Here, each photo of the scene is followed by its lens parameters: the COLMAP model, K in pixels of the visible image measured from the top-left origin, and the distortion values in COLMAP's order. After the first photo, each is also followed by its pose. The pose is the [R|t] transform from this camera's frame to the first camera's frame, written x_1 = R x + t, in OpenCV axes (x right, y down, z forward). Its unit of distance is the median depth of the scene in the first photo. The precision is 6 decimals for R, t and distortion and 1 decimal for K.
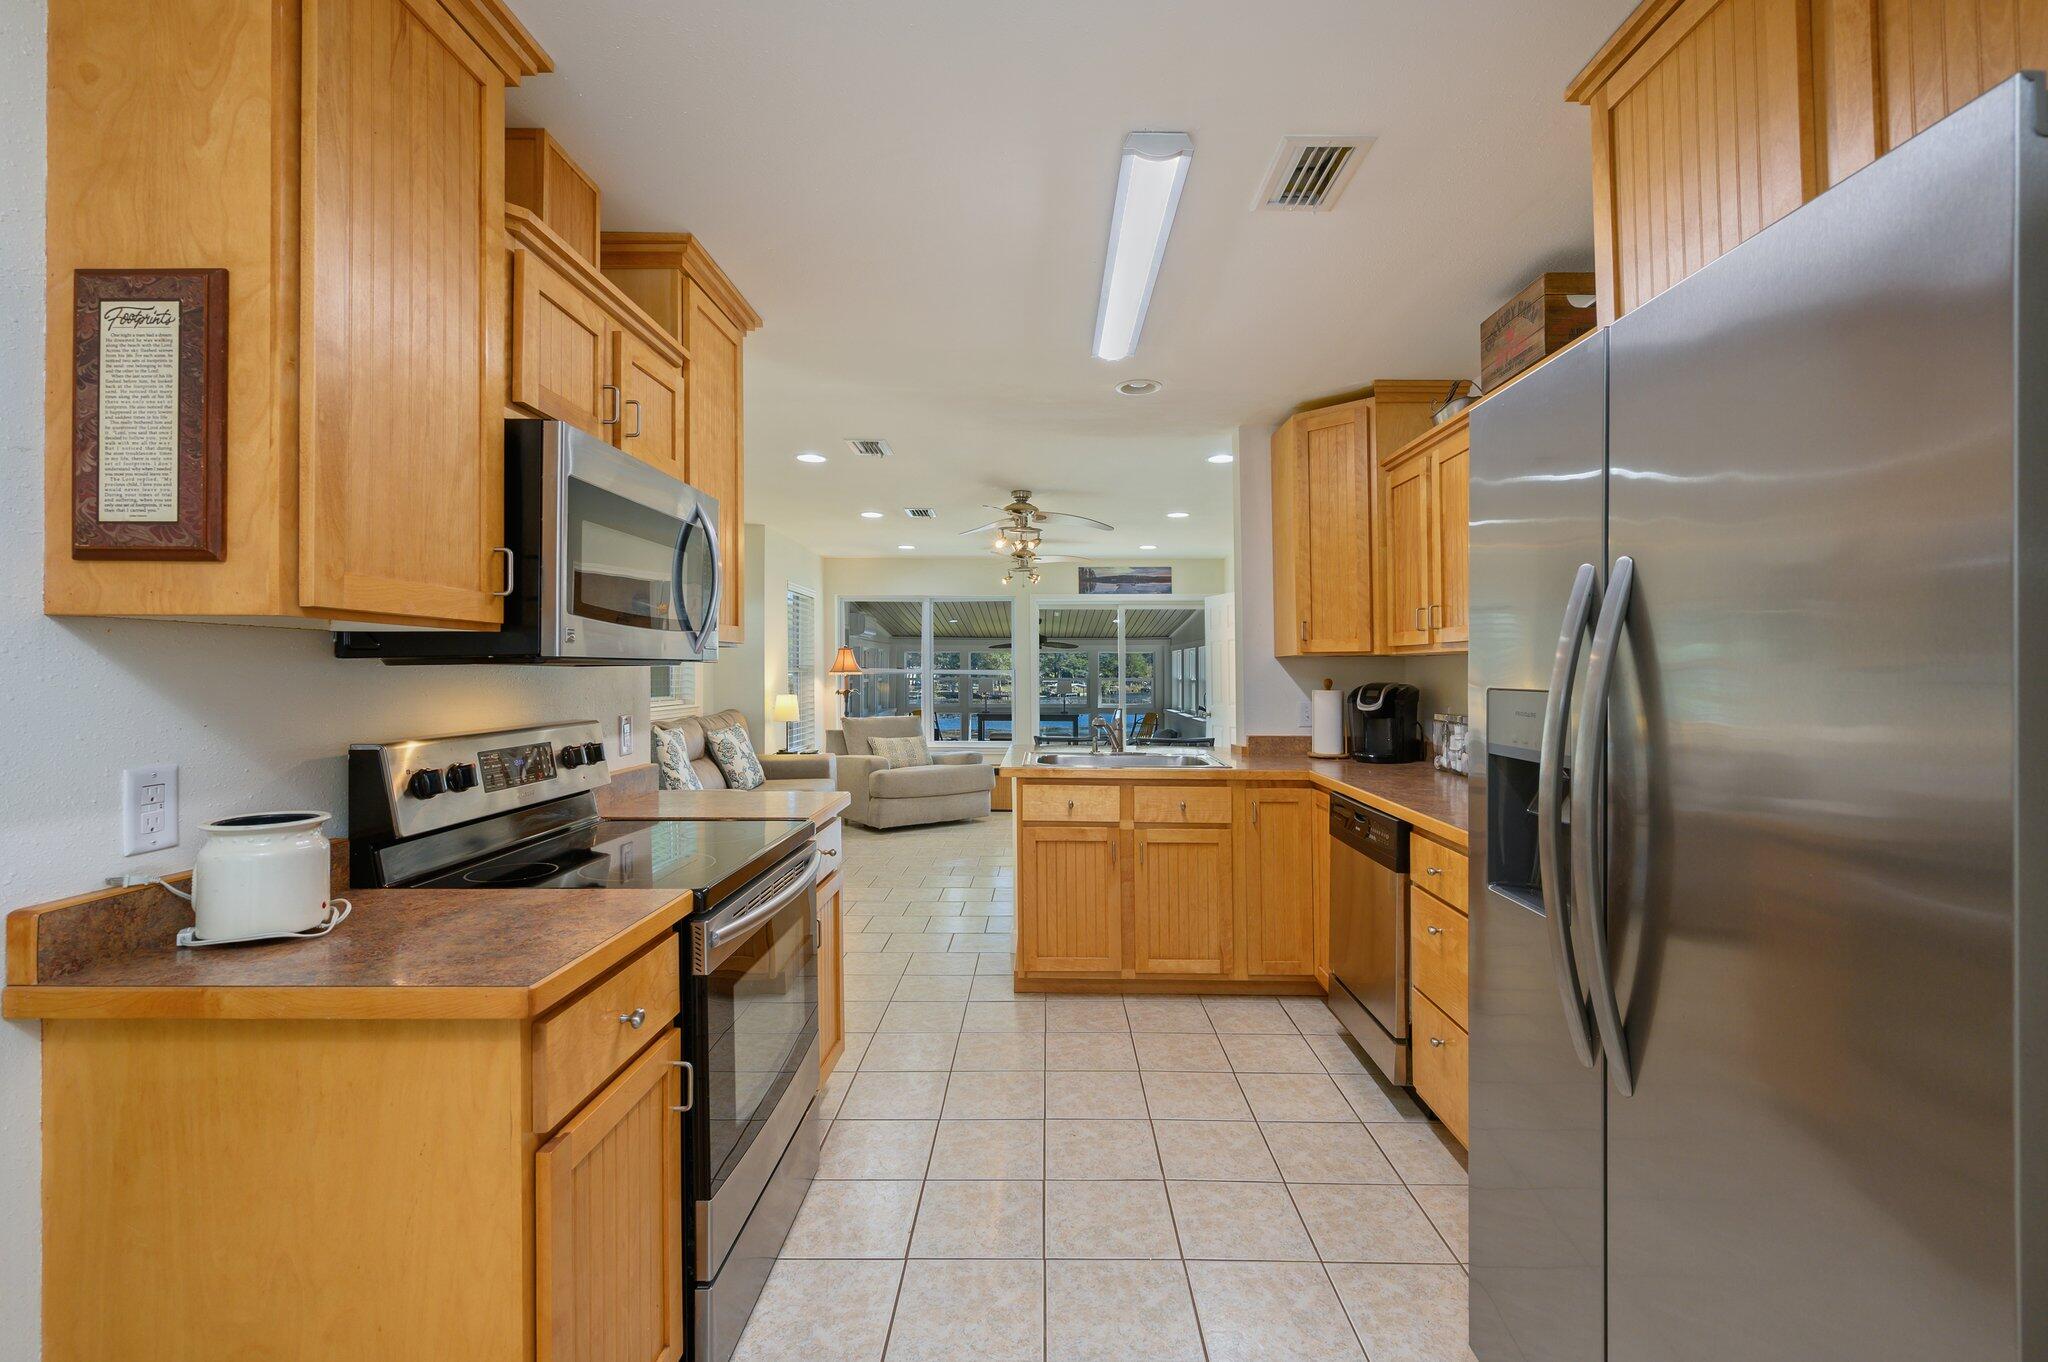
lens RADIAL K [[879.6, 0, 1039.8], [0, 879.6, 660.7], [0, 0, 1]] dist [-0.009073, 0.000611]
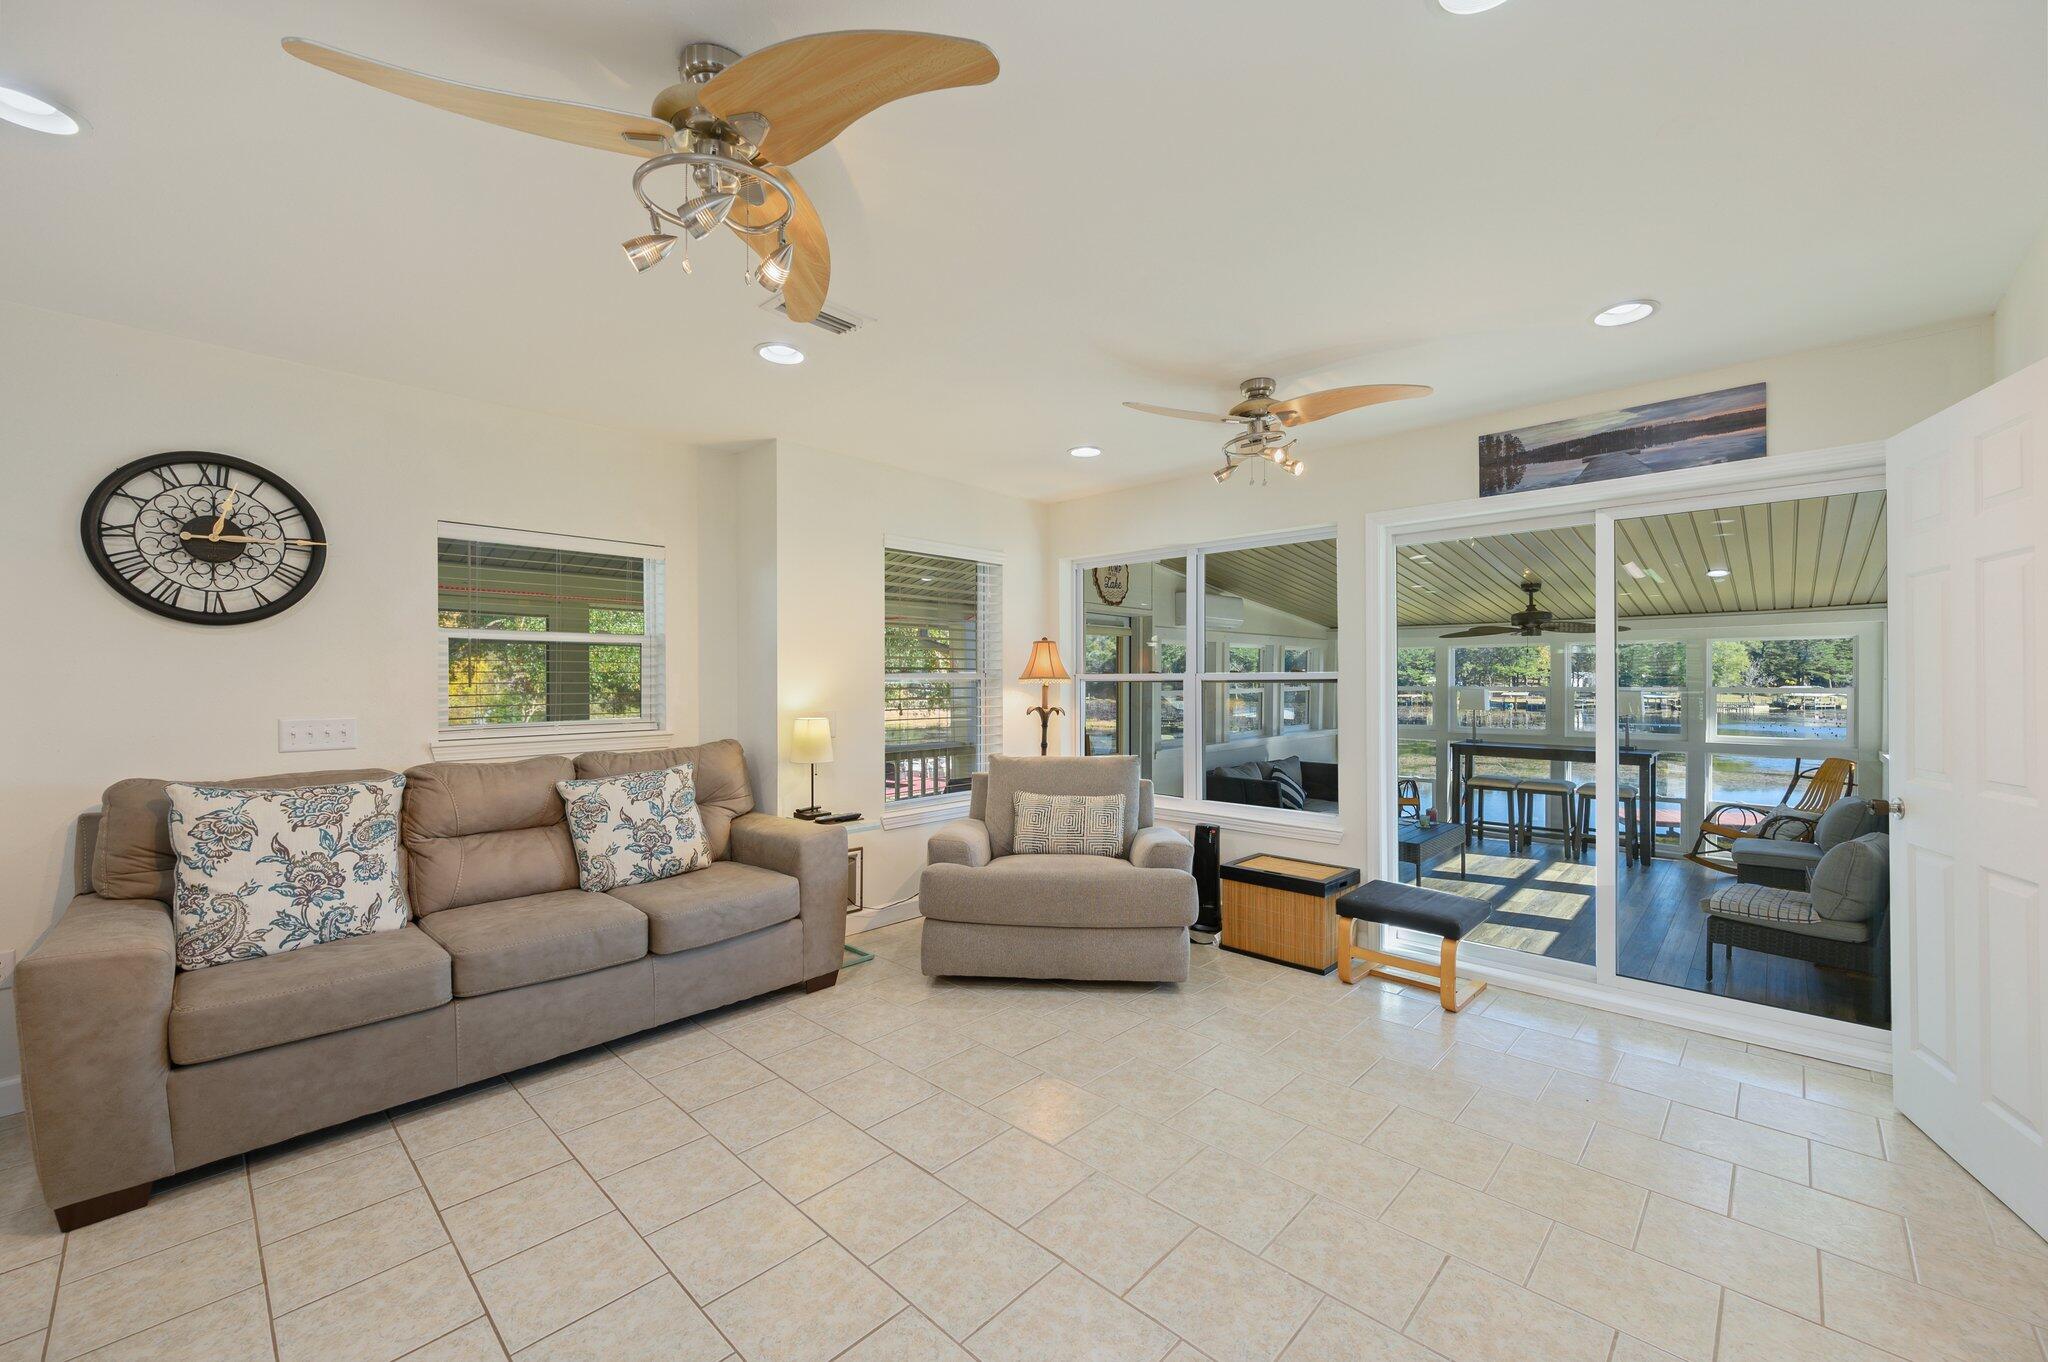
lens RADIAL K [[807.7, 0, 1030.4], [0, 807.7, 691.0], [0, 0, 1]] dist [-0.000989, -0.000080]
pose [[0.736392, 0.004871, -0.676537, 0.383964], [0.013395, 0.999673, 0.021778, 0.020831], [0.676422, -0.025099, 0.736086, 1.392828]]
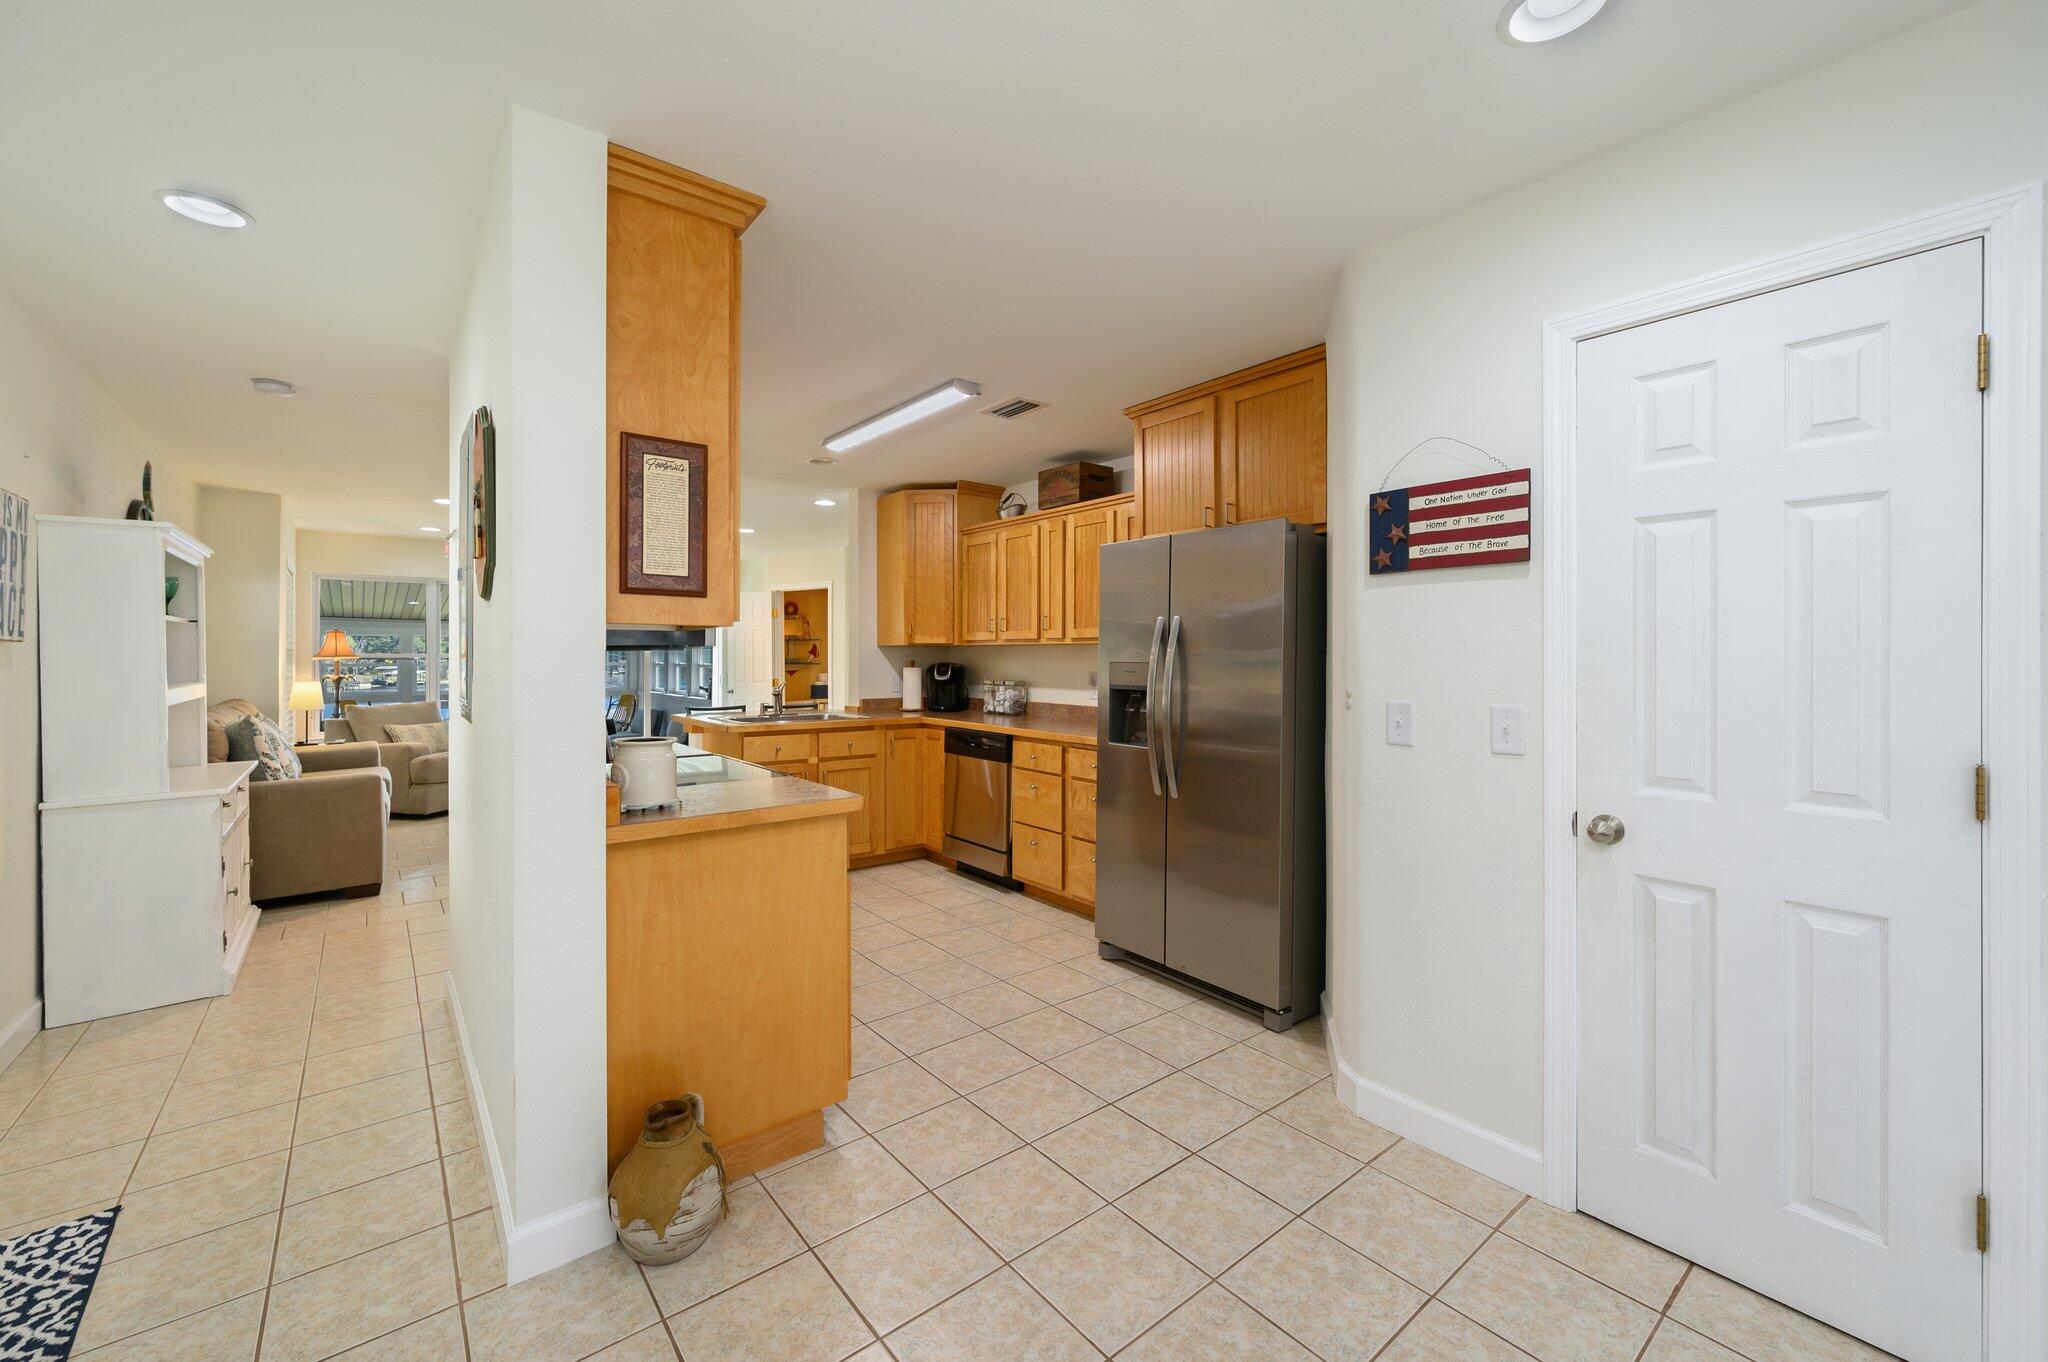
lens RADIAL K [[807.7, 0, 1018.3], [0, 807.7, 667.2], [0, 0, 1]] dist [-0.000989, -0.000080]
pose [[0.778655, -0.009910, 0.627374, -0.473027], [-0.006216, 0.999704, 0.023505, -0.002046], [-0.627422, -0.022202, 0.778363, -0.257056]]
